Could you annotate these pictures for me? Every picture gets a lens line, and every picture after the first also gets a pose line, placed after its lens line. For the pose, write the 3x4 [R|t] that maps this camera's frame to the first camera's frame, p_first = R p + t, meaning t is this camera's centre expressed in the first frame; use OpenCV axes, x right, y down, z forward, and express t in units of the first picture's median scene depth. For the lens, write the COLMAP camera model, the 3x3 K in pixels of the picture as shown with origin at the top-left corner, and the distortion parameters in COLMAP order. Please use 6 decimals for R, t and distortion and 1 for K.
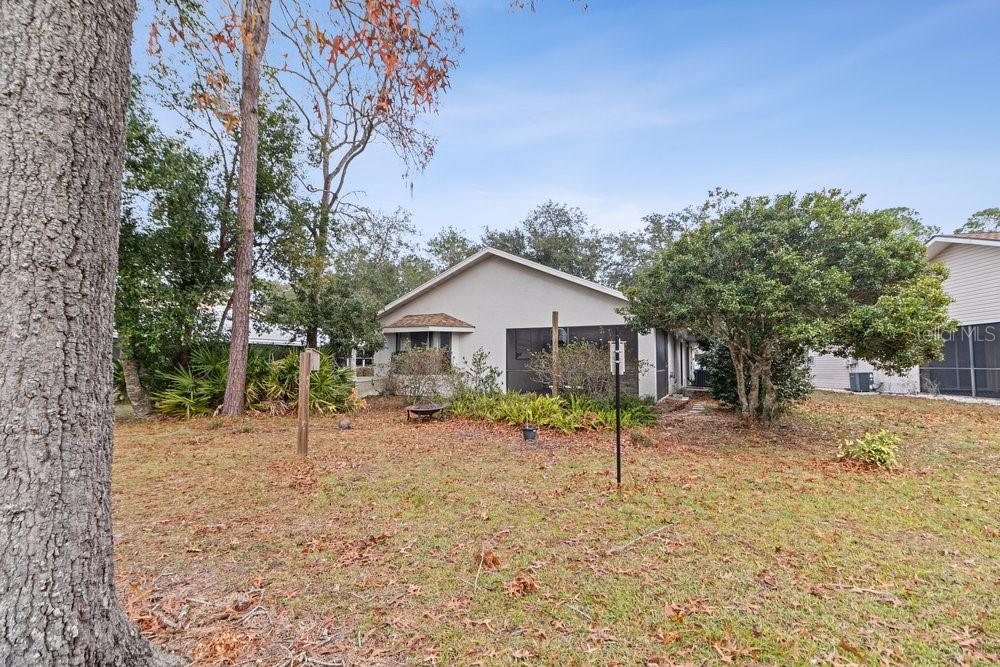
lens RADIAL K [[470.4, 0, 503.8], [0, 470.4, 347.7], [0, 0, 1]] dist [0.002422, 0.000613]
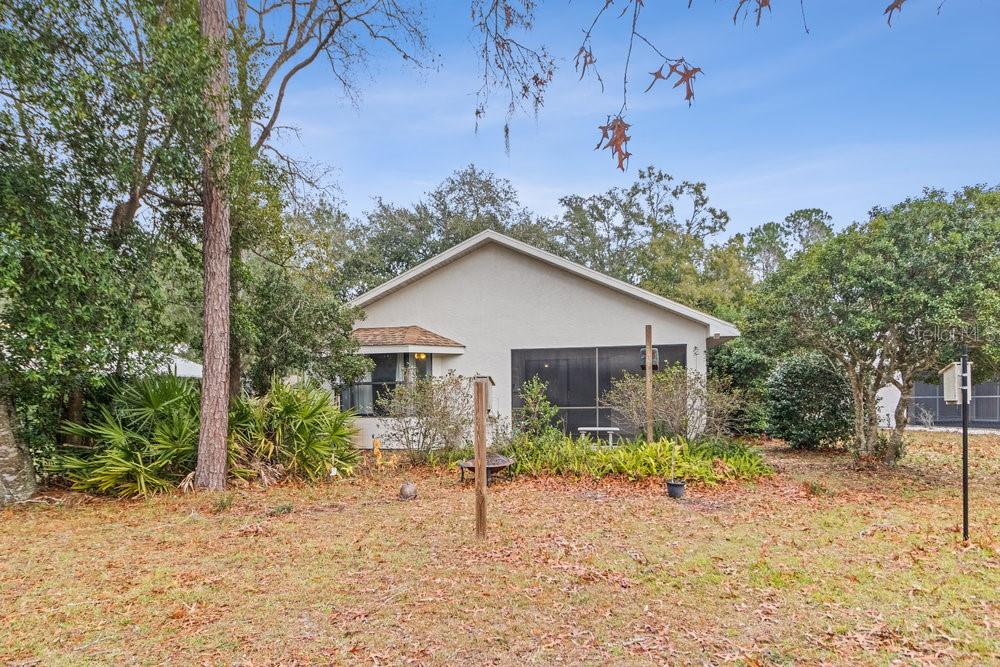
lens RADIAL K [[657.8, 0, 499.3], [0, 657.8, 426.5], [0, 0, 1]] dist [-0.001731, -0.001607]
pose [[0.959705, -0.027149, 0.279695, -0.287105], [0.007046, 0.997334, 0.072629, 0.003191], [-0.280921, -0.067732, 0.957338, 0.058286]]
